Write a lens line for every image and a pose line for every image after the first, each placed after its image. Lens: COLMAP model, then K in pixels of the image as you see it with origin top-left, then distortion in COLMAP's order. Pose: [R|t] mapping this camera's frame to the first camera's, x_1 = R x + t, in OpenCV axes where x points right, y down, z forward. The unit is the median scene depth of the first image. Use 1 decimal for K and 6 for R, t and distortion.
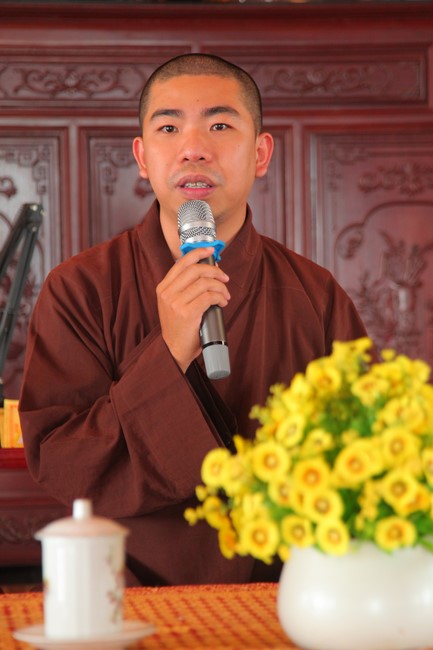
lens RADIAL K [[1918.0, 0, 216.3], [0, 1918.0, 324.1], [0, 0, 1]] dist [0.562076, 0.000000]
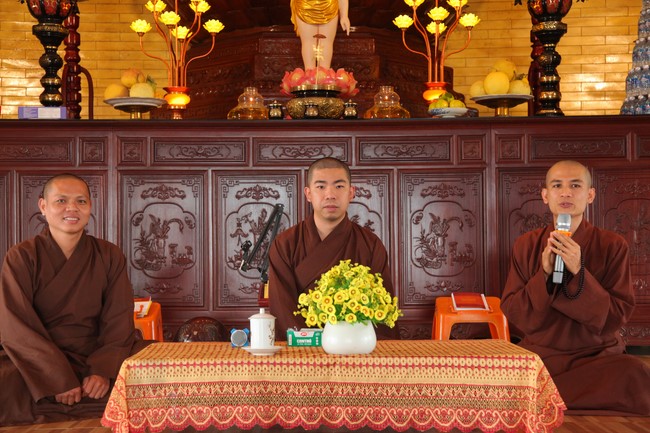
lens RADIAL K [[1203.3, 0, 324.9], [0, 1203.3, 217.6], [0, 0, 1]] dist [0.428702, 0.000000]
pose [[0.991926, 0.006397, -0.126658, 0.291947], [-0.009109, 0.999741, -0.020845, -0.019783], [0.126492, 0.021831, 0.991727, -1.007930]]
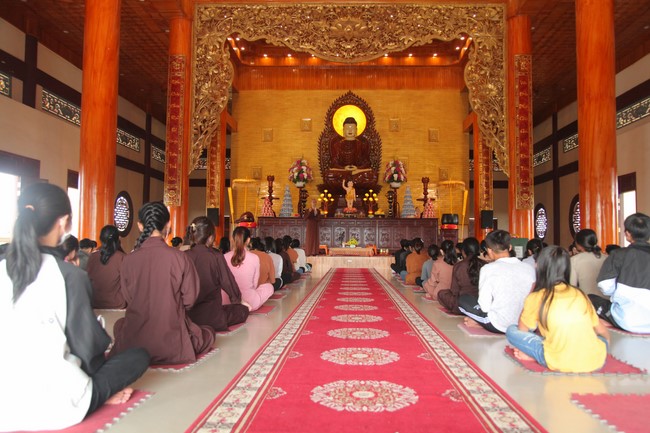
lens RADIAL K [[524.2, 0, 325.1], [0, 524.2, 216.9], [0, 0, 1]] dist [0.000027, 0.000000]
pose [[0.983770, 0.012566, -0.178992, 1.054721], [-0.022739, 0.998233, -0.054899, 0.141266], [0.177986, 0.058079, 0.982318, -6.748080]]
